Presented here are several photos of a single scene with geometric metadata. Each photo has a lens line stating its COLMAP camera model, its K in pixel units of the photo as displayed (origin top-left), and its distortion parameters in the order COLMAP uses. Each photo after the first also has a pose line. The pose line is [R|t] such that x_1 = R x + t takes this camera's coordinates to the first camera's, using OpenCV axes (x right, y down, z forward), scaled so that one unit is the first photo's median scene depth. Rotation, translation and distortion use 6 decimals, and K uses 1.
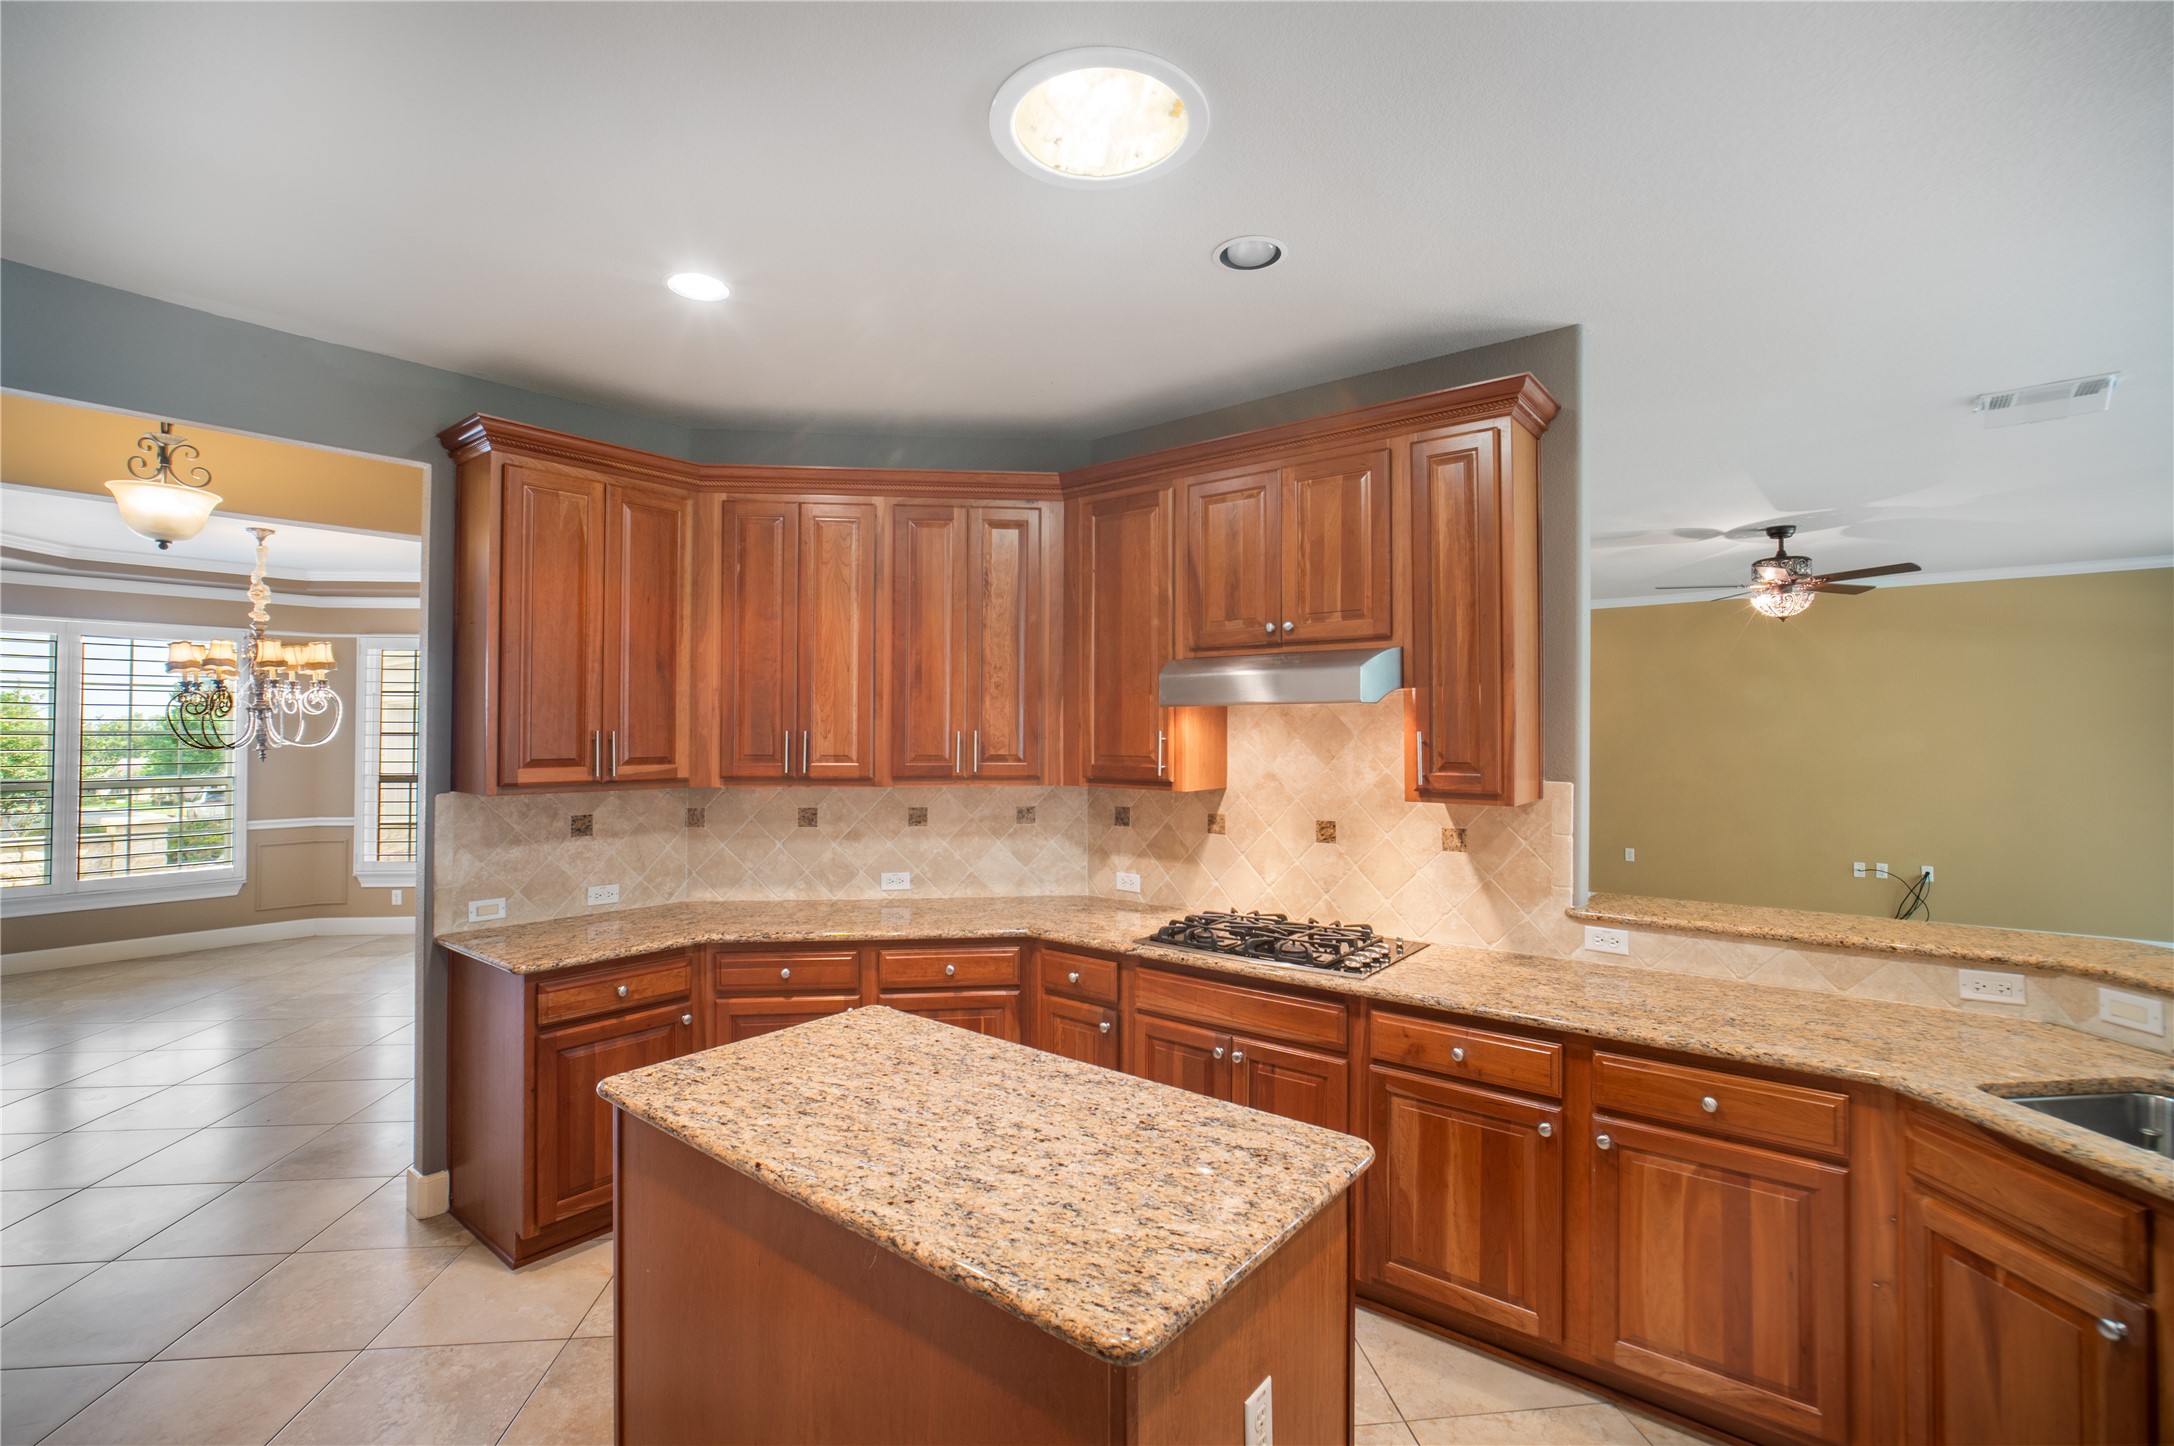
lens RADIAL K [[974.2, 0, 1085.2], [0, 974.2, 723.2], [0, 0, 1]] dist [-0.023483, 0.003974]
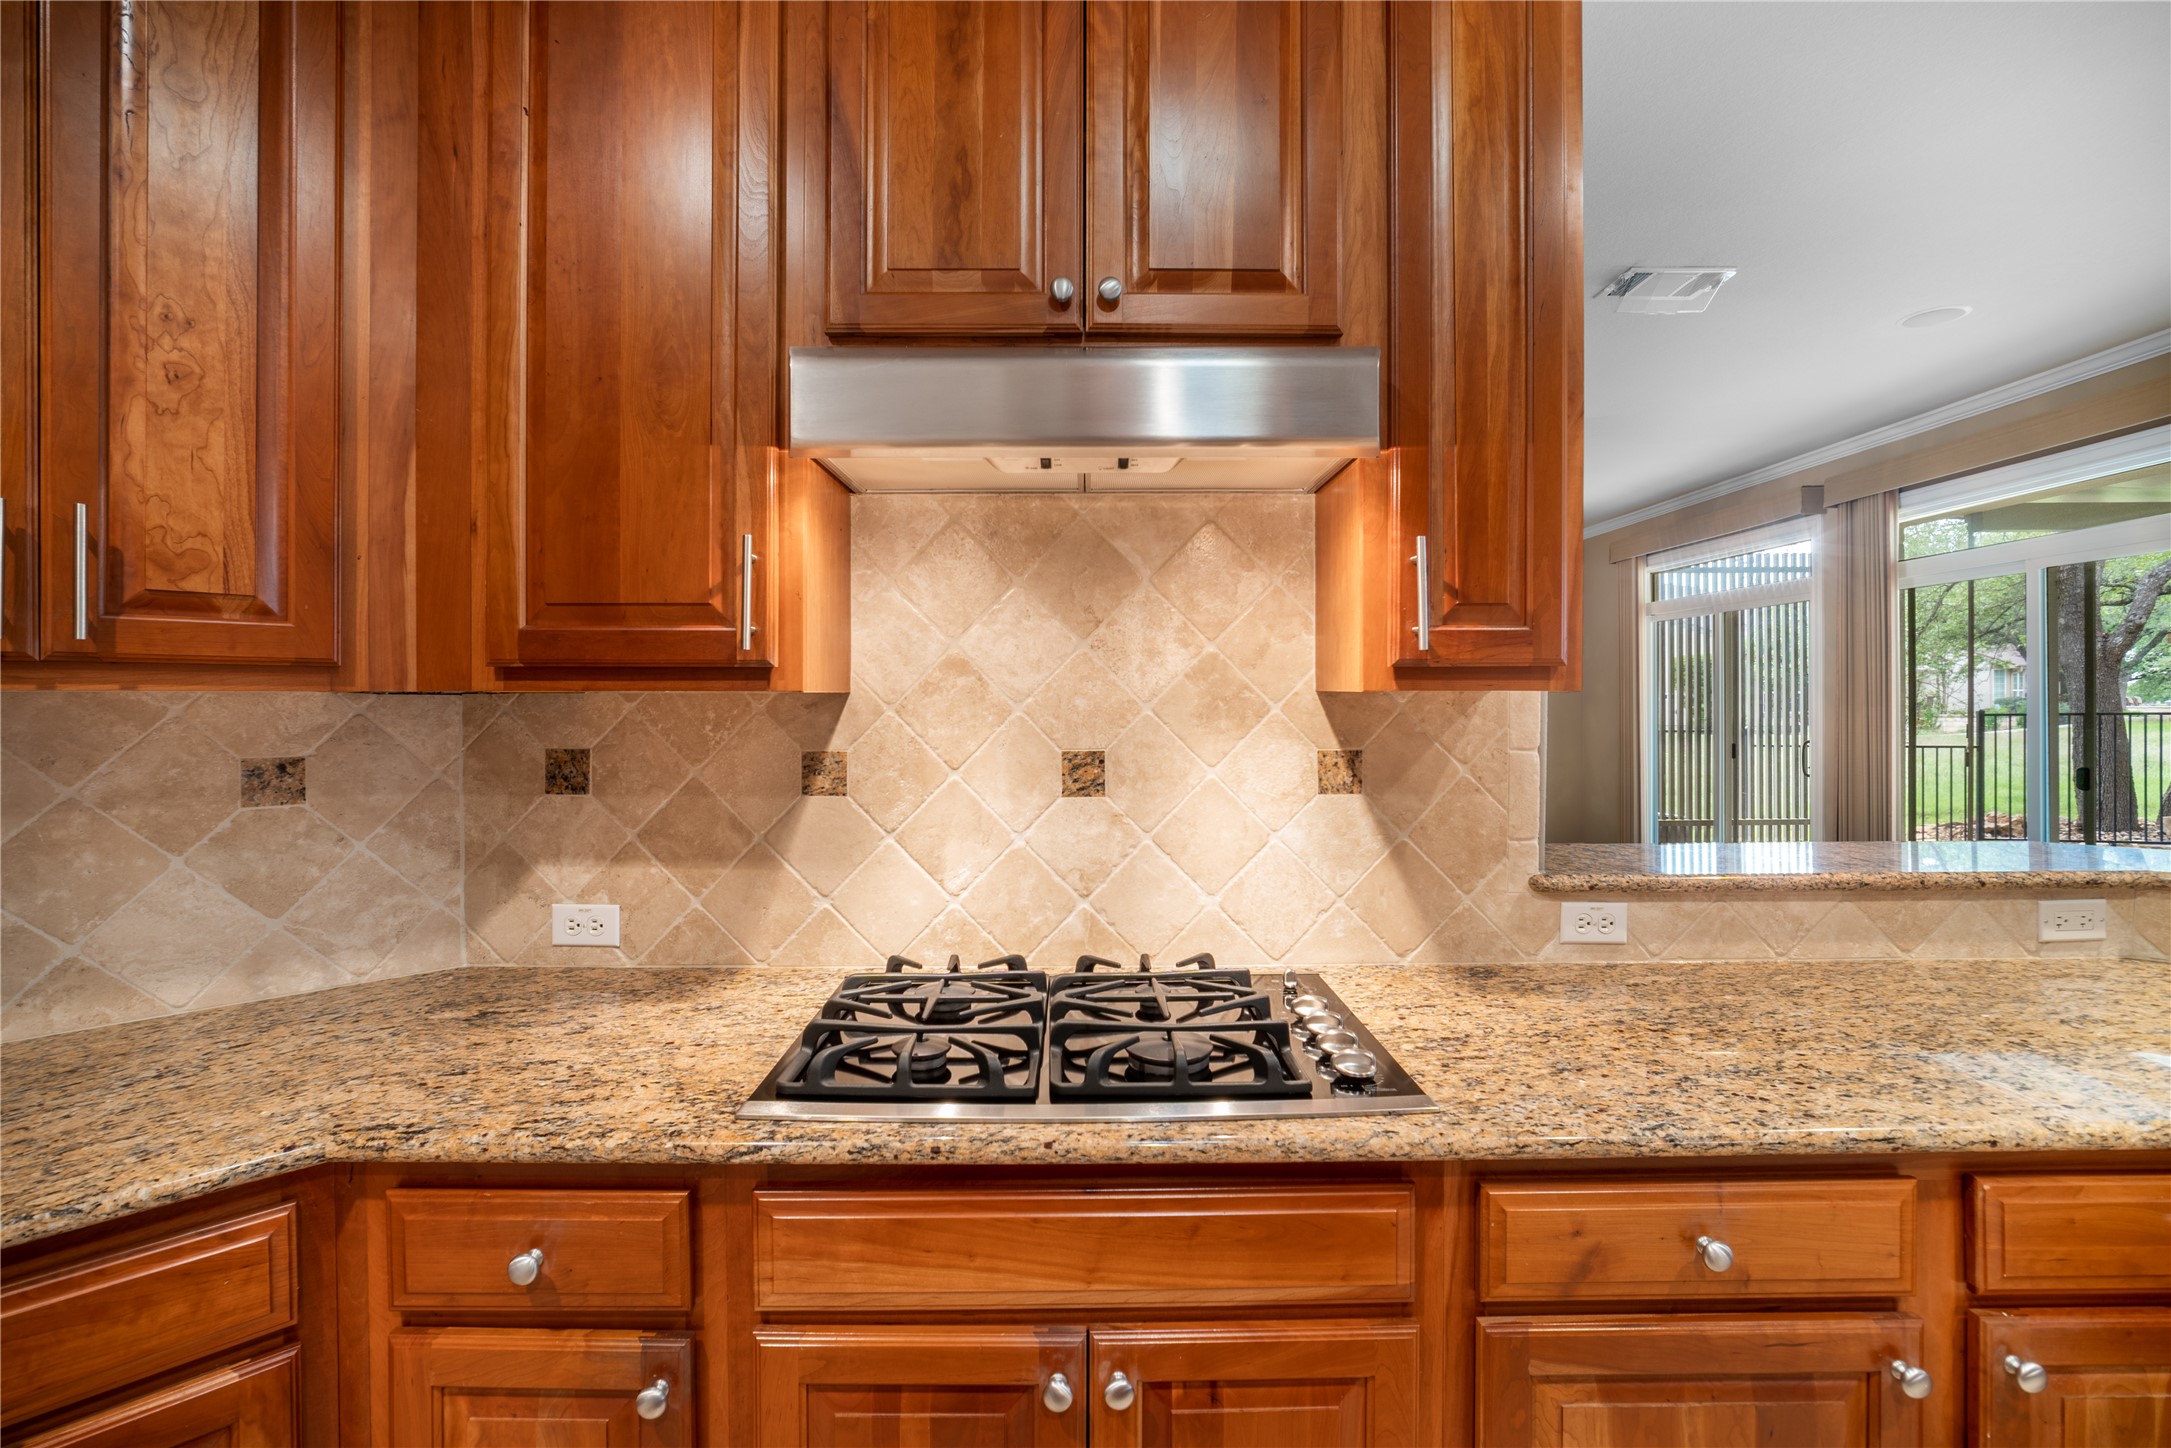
lens RADIAL K [[972.9, 0, 1082.4], [0, 972.9, 710.2], [0, 0, 1]] dist [-0.023483, 0.003974]
pose [[0.770524, -0.005418, 0.637388, -0.067155], [-0.004230, 0.999898, 0.013613, 0.072620], [-0.637397, -0.013185, 0.770422, 0.620152]]
